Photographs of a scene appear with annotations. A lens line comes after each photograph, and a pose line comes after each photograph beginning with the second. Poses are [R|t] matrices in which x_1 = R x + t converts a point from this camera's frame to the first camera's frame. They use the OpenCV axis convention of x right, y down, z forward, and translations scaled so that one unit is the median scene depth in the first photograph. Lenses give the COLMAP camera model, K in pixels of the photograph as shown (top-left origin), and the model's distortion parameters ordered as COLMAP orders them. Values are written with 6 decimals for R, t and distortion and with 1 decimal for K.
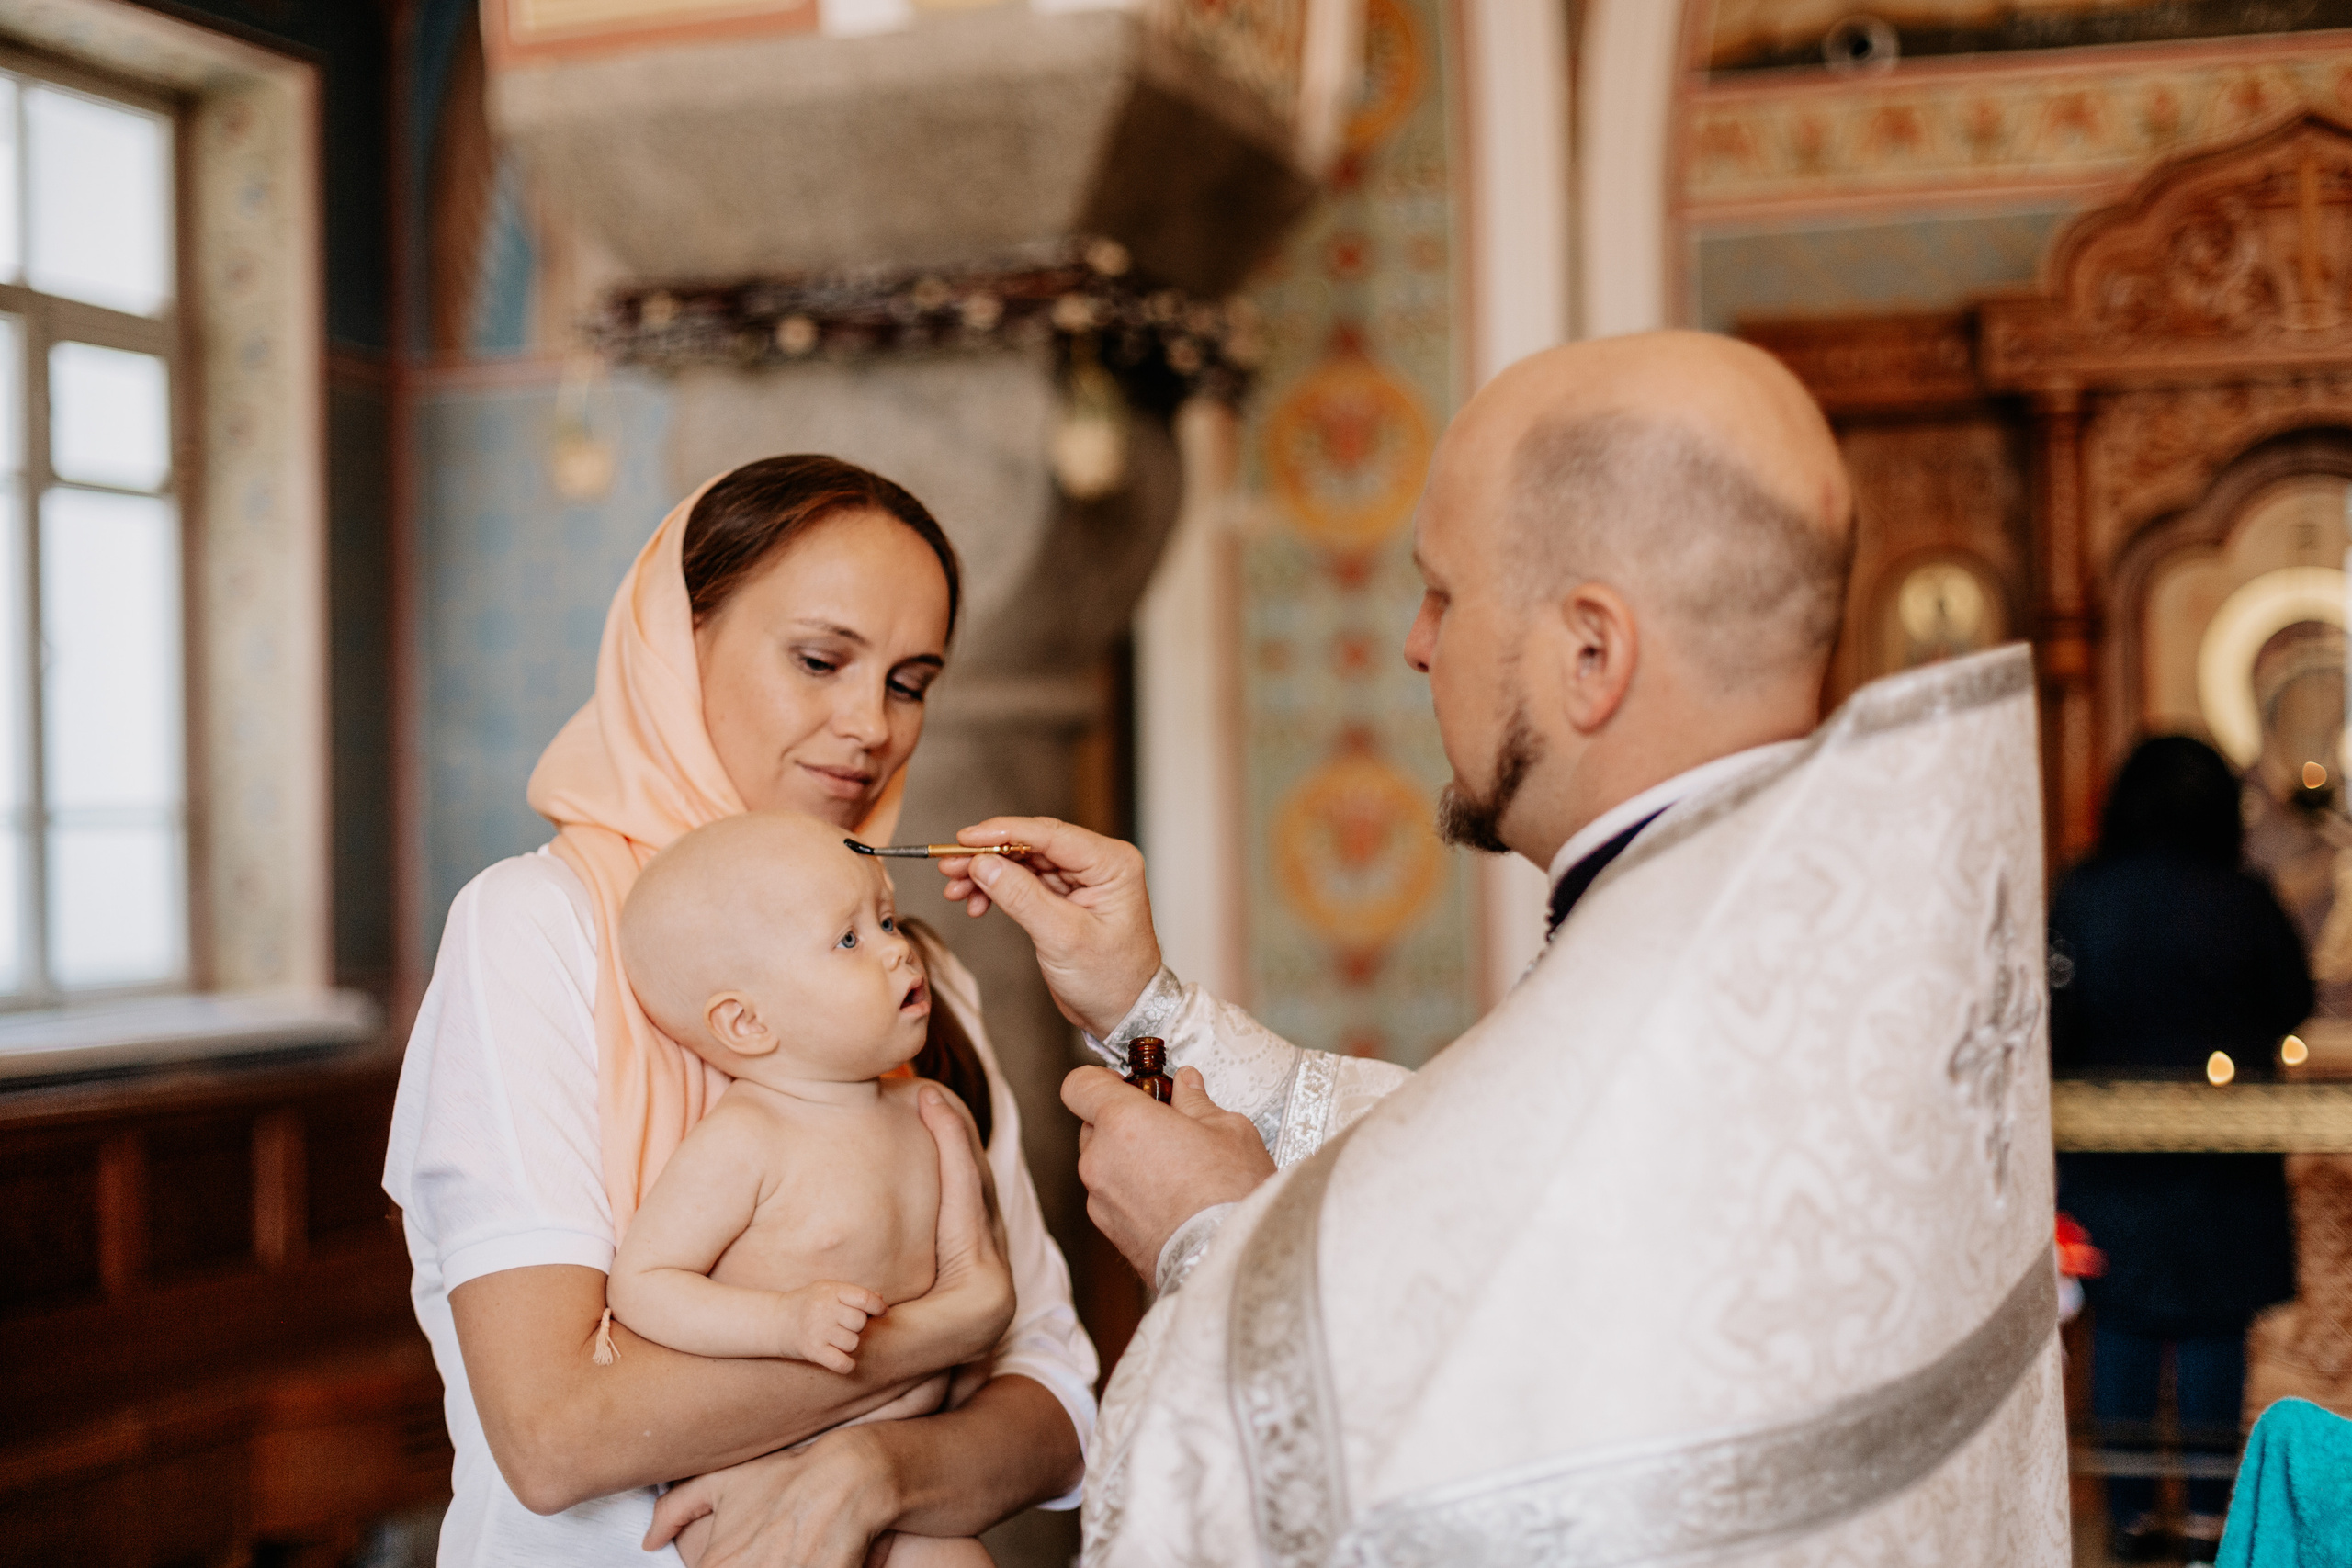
lens RADIAL K [[3399.6, 0, 1176.0], [0, 3399.6, 784.0], [0, 0, 1]] dist [-0.011574, -0.033553]
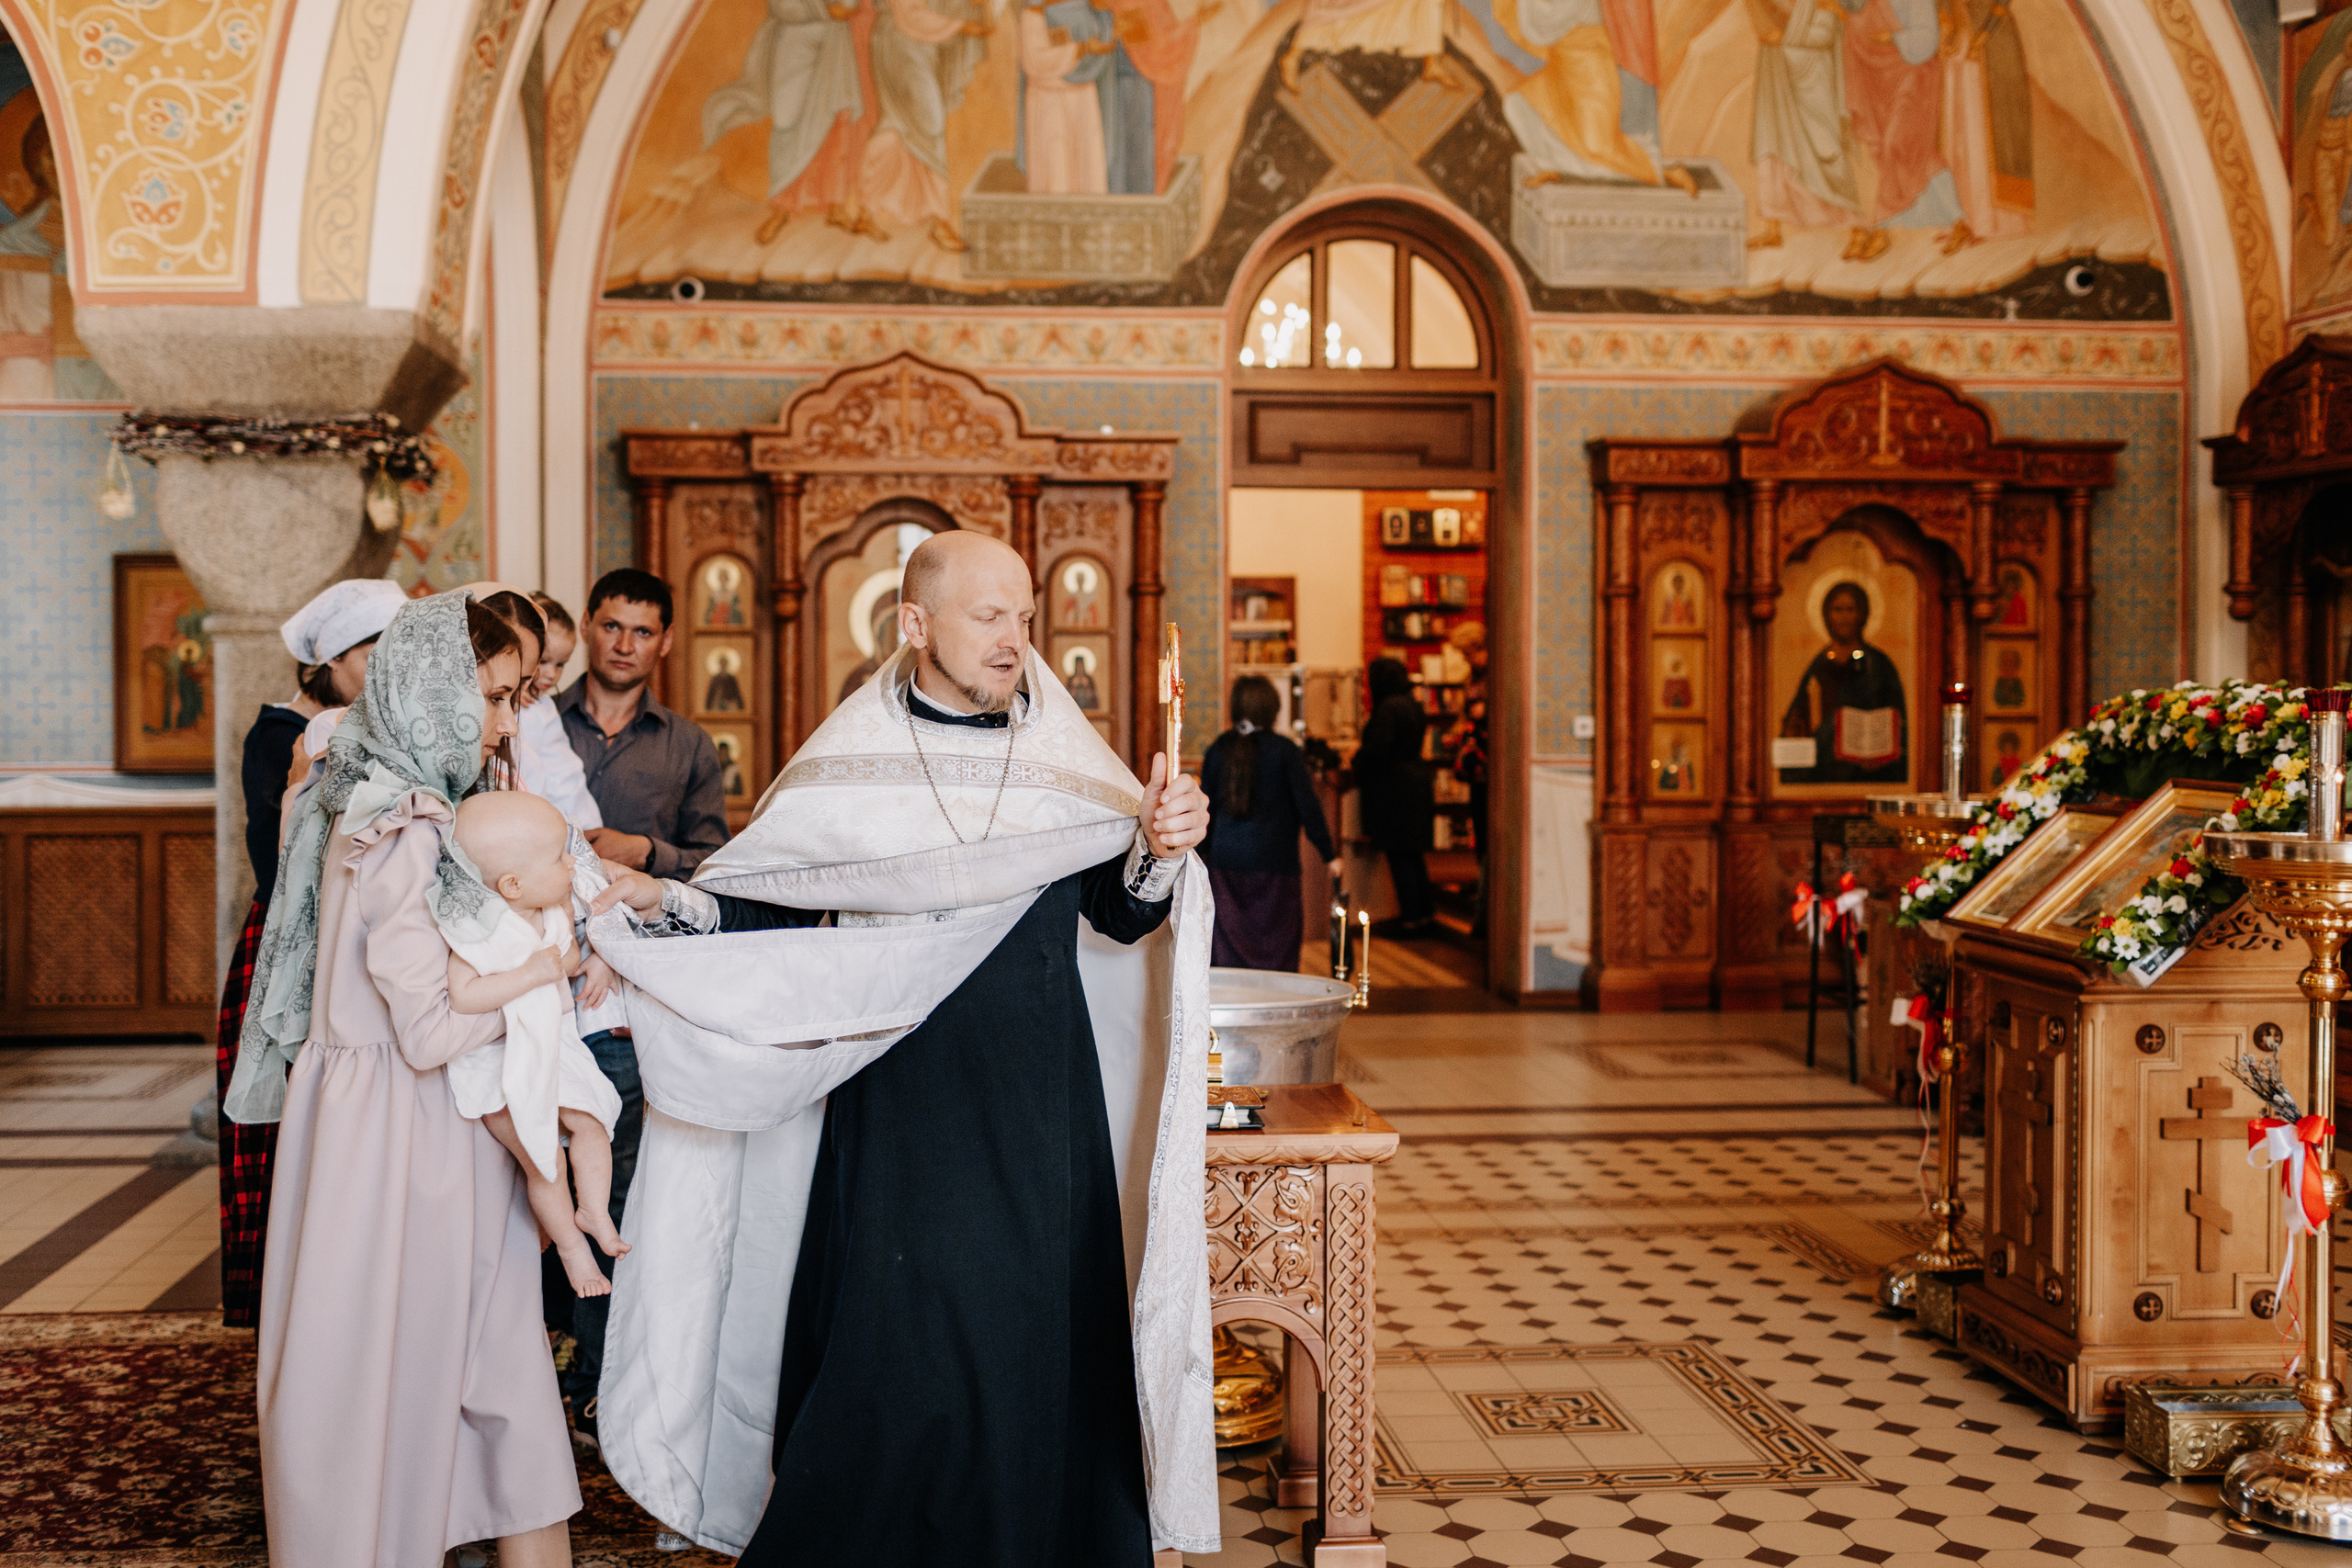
lens RADIAL K [[2457.9, 0, 1081.3], [0, 2457.9, 740.8], [0, 0, 1]] dist [0.004117, 0.011822]
pose [[0.915081, 0.006952, 0.403209, -0.176348], [-0.021385, 0.999281, 0.031304, -0.006395], [-0.402702, -0.037269, 0.914572, -0.439389]]
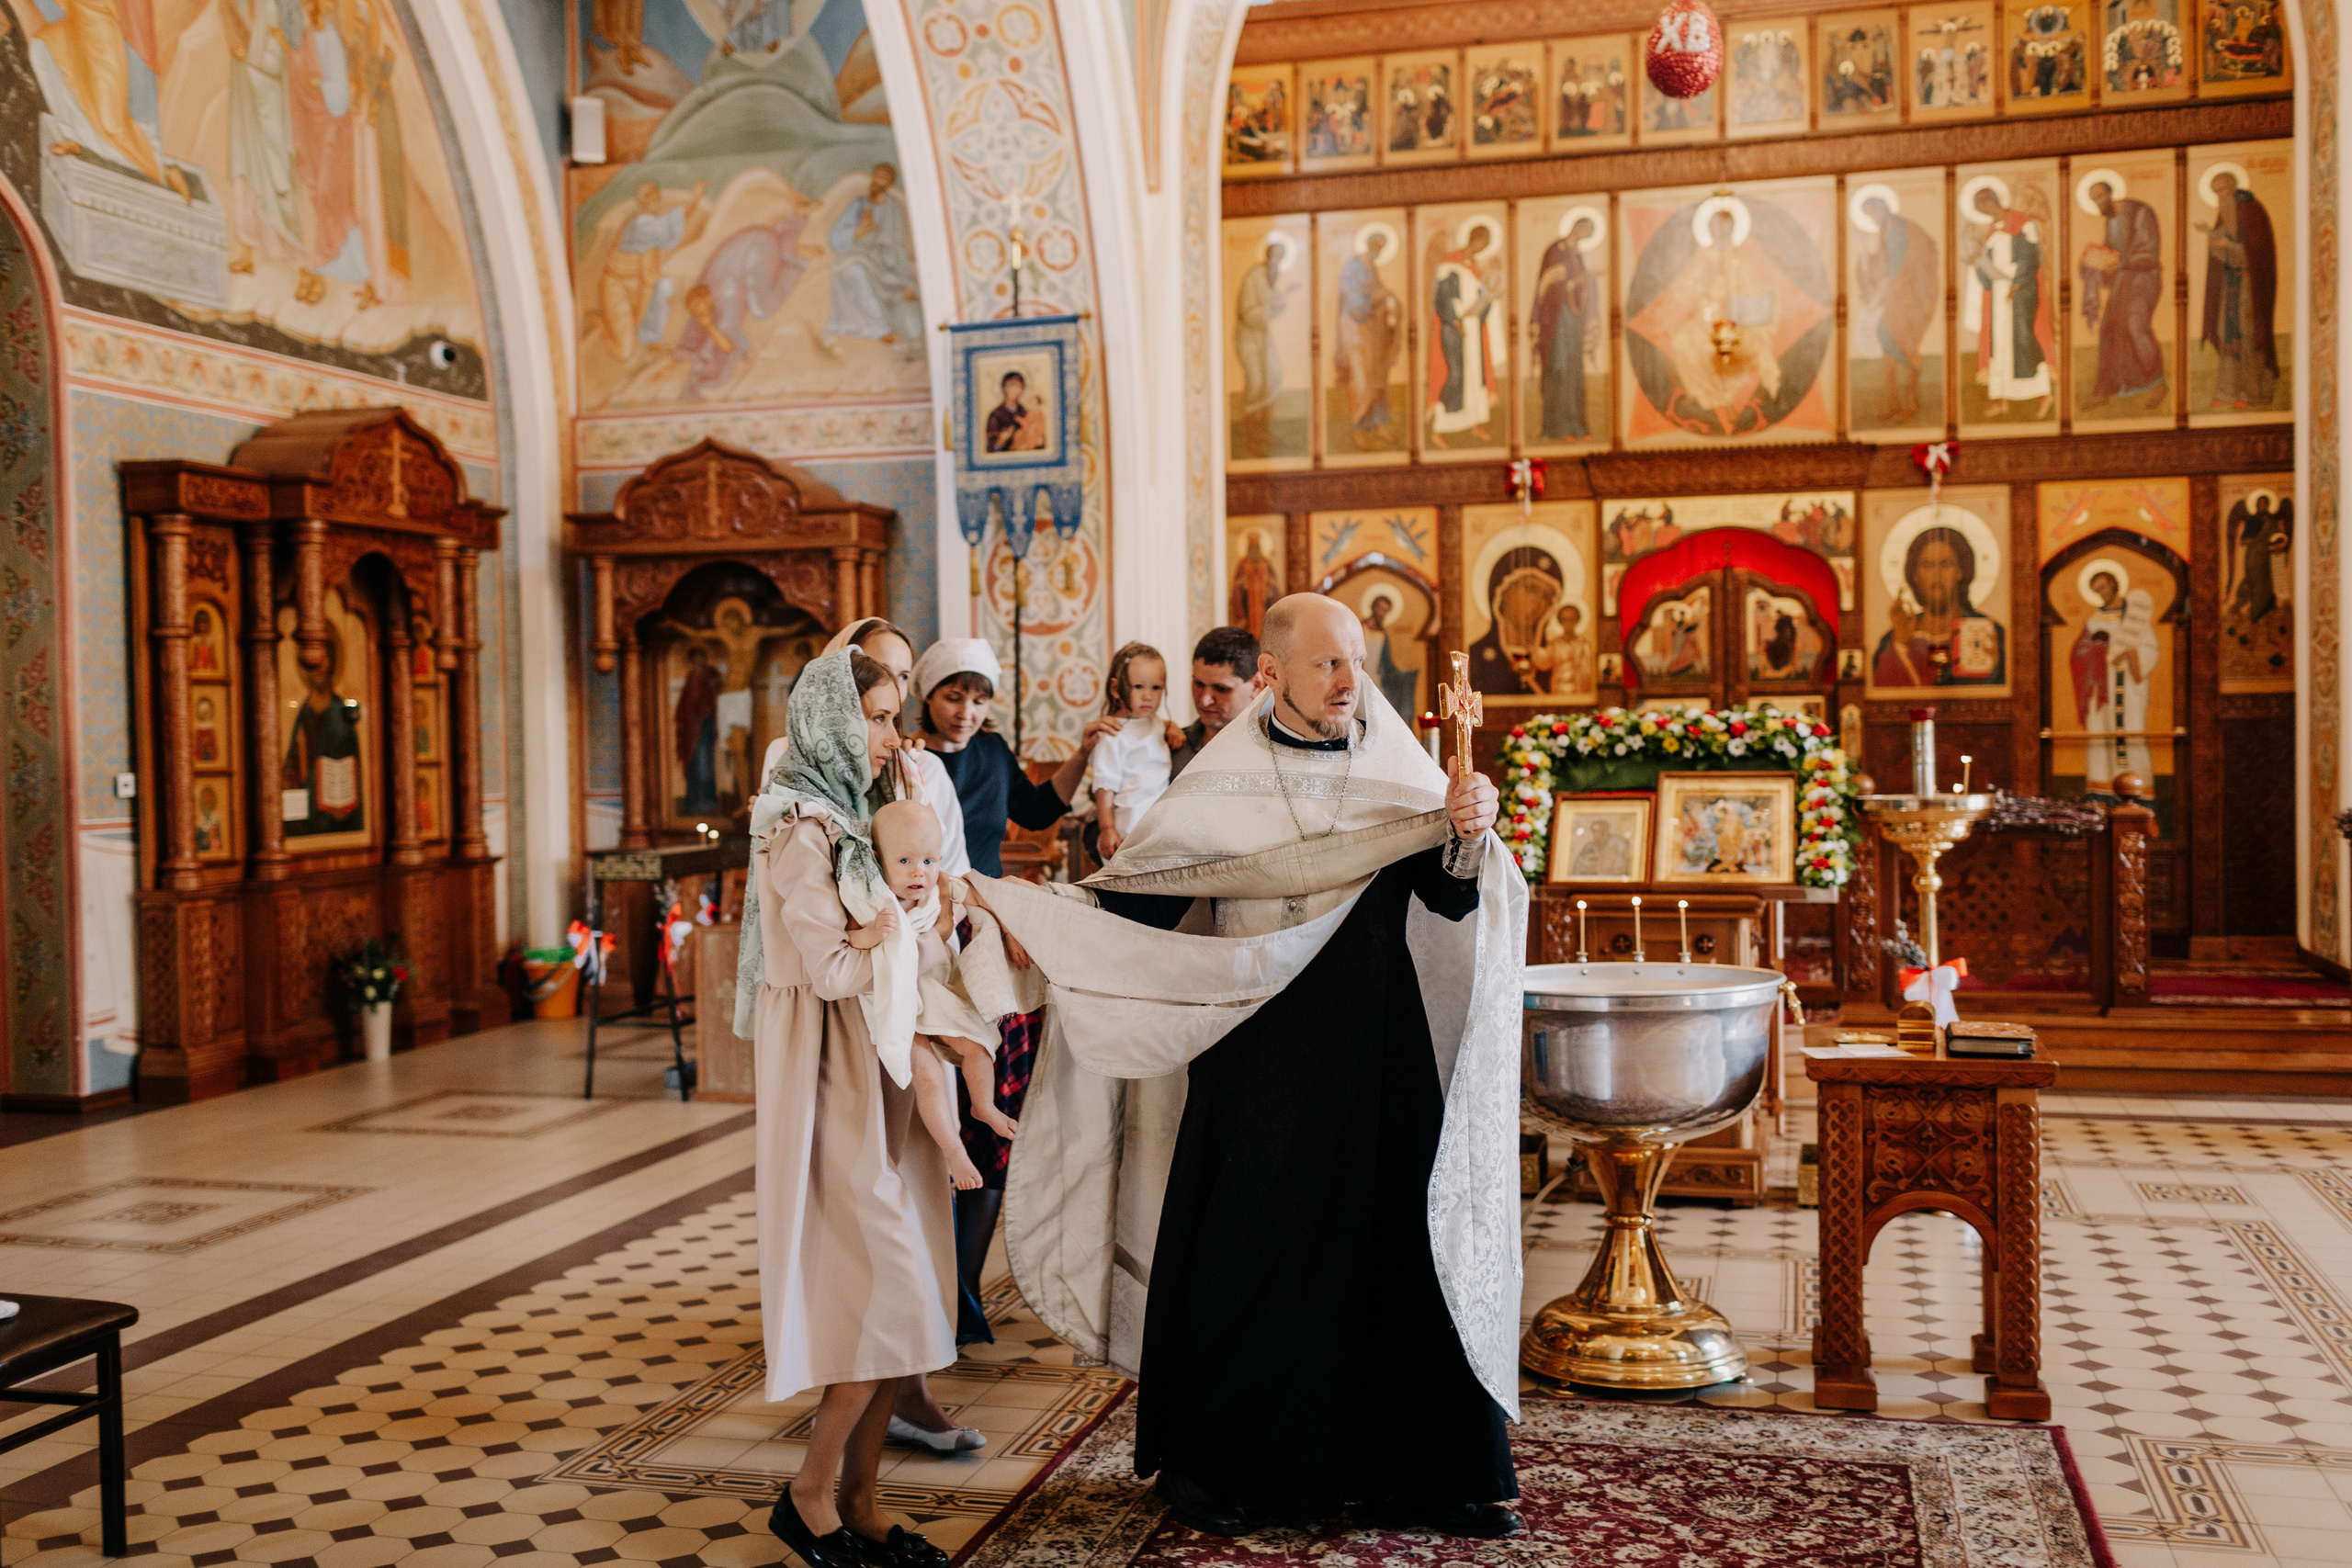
lens RADIAL K [[2312.2, 0, 1176.0], [0, 2312.2, 784.0], [0, 0, 1]] dist [0.013574, 0.004709]
pose [[-0.059855, -0.010394, 0.998153, -0.596493], [0.003329, 0.999938, 0.010612, 0.015044], [-0.998202, 0.003958, -0.059816, 0.382103]]
